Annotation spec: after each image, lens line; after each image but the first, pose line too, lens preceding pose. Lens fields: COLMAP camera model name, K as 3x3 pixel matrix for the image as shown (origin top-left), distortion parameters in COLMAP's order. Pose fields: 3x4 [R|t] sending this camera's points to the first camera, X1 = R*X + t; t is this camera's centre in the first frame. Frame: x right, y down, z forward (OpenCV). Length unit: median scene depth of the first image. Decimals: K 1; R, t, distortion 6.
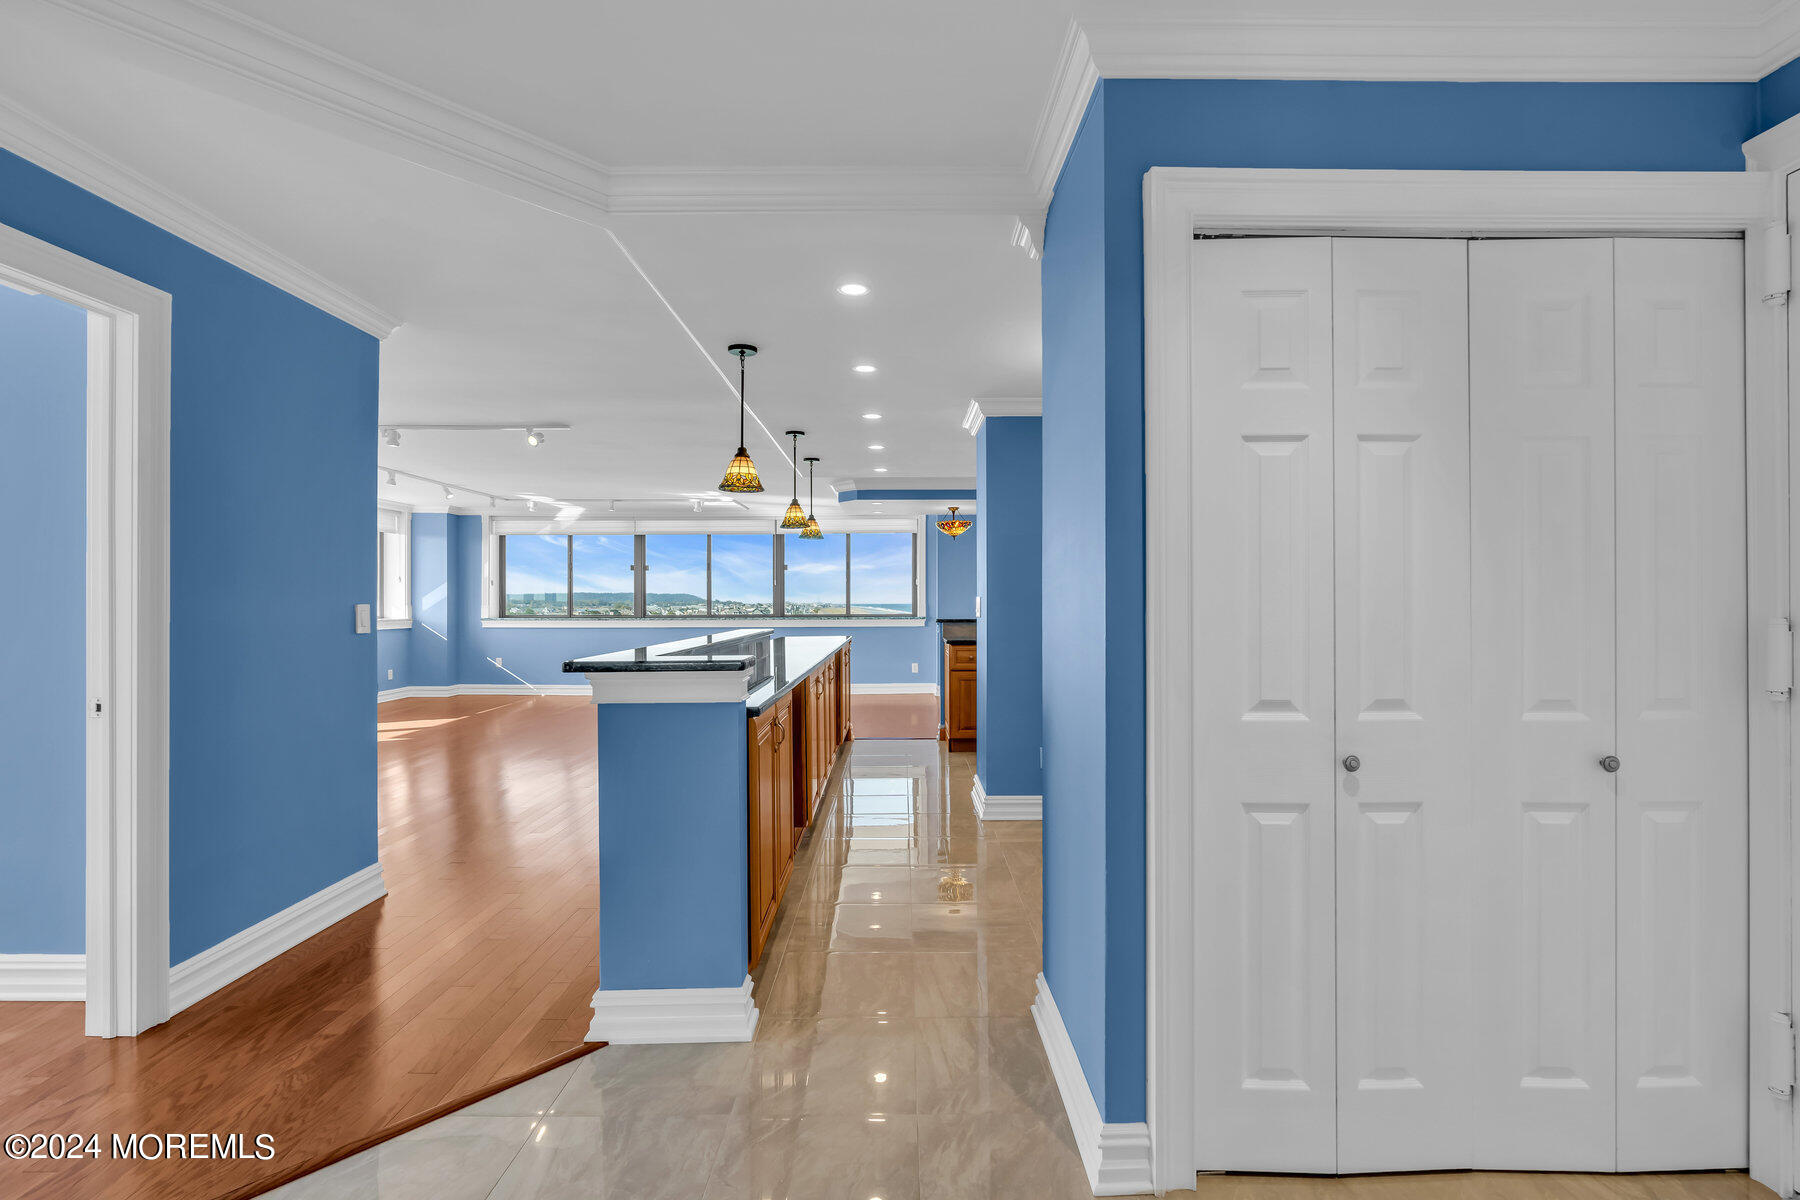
lens RADIAL K [[817.5, 0, 900.0], [0, 817.5, 600.0], [0, 0, 1]] dist [-0.000132, 0.000003]
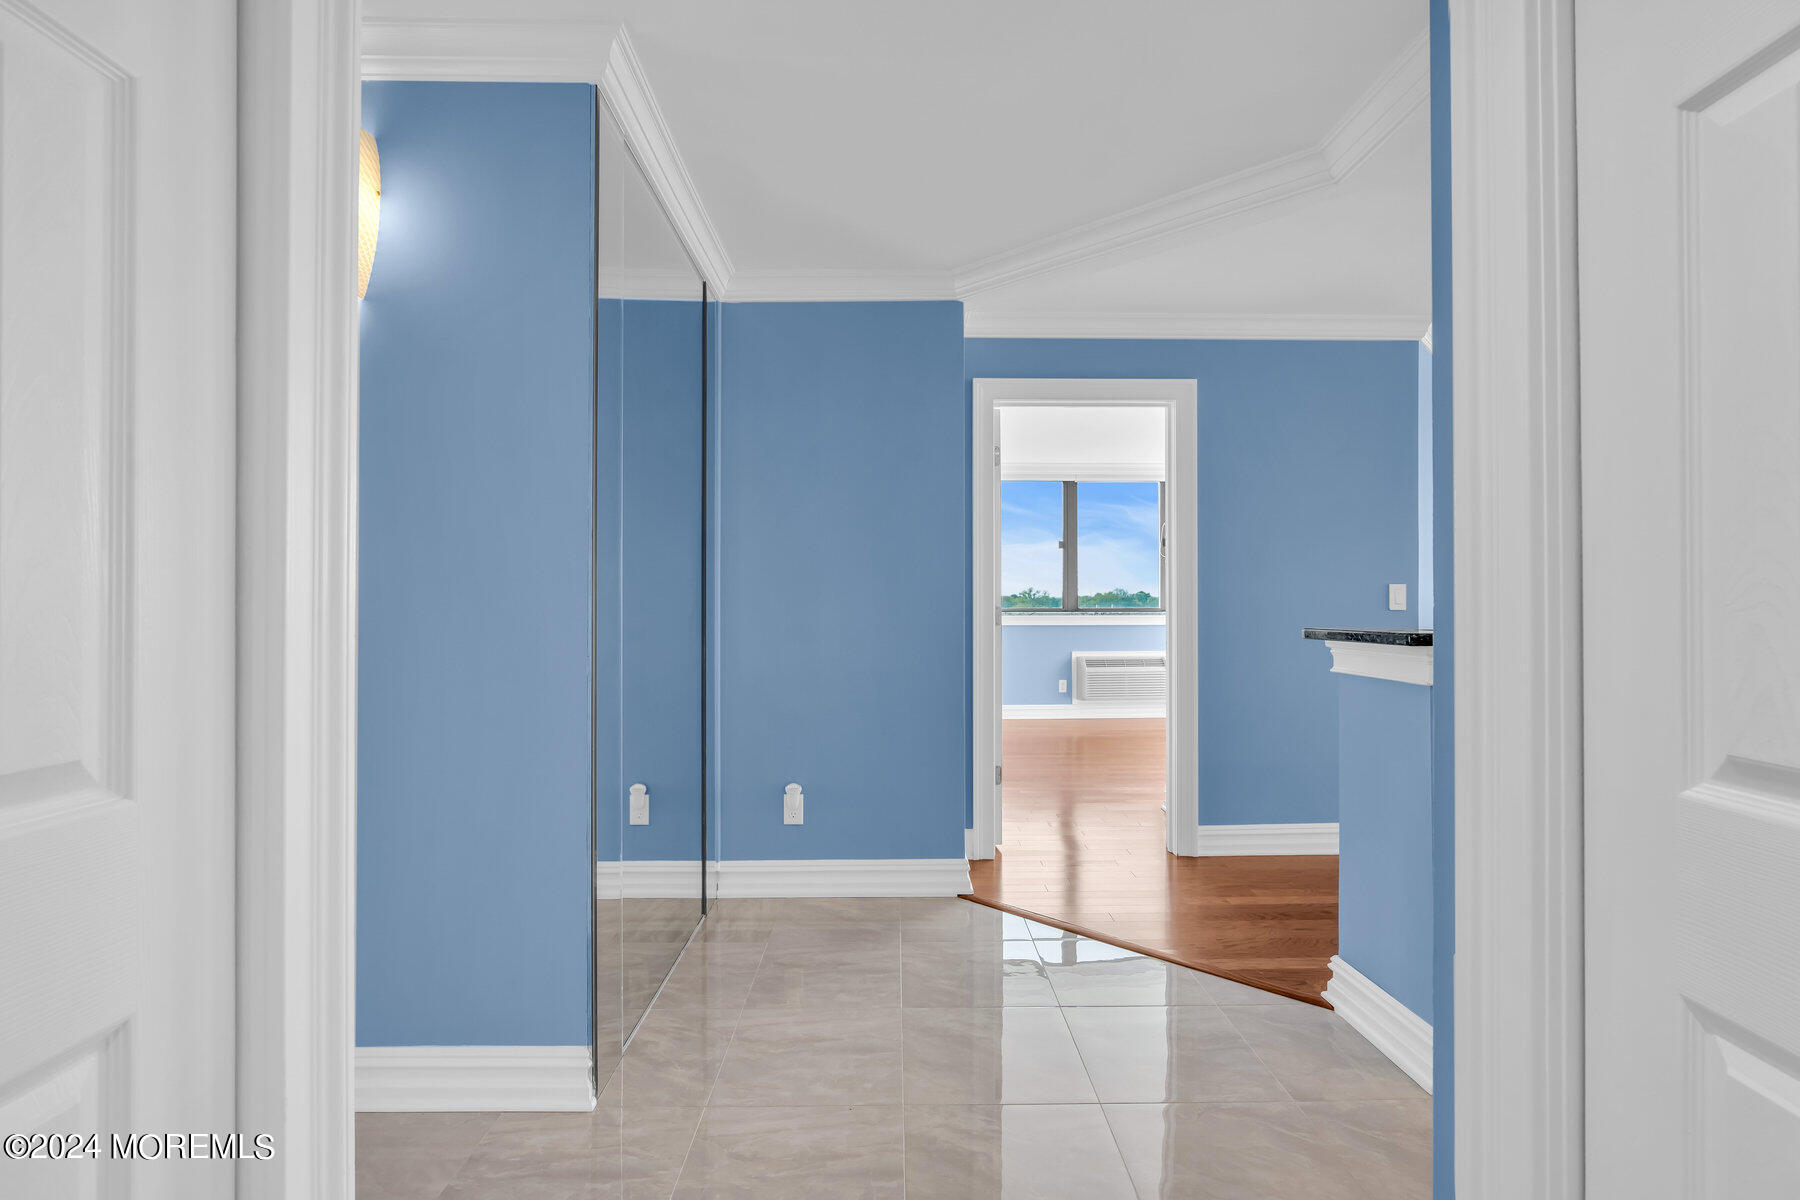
lens RADIAL K [[817.5, 0, 900.0], [0, 817.5, 600.0], [0, 0, 1]] dist [-0.000132, 0.000003]
pose [[-0.007363, -0.001696, -0.999971, 0.645194], [0.007095, 0.999973, -0.001749, 0.035645], [0.999948, -0.007107, -0.007351, 0.471712]]
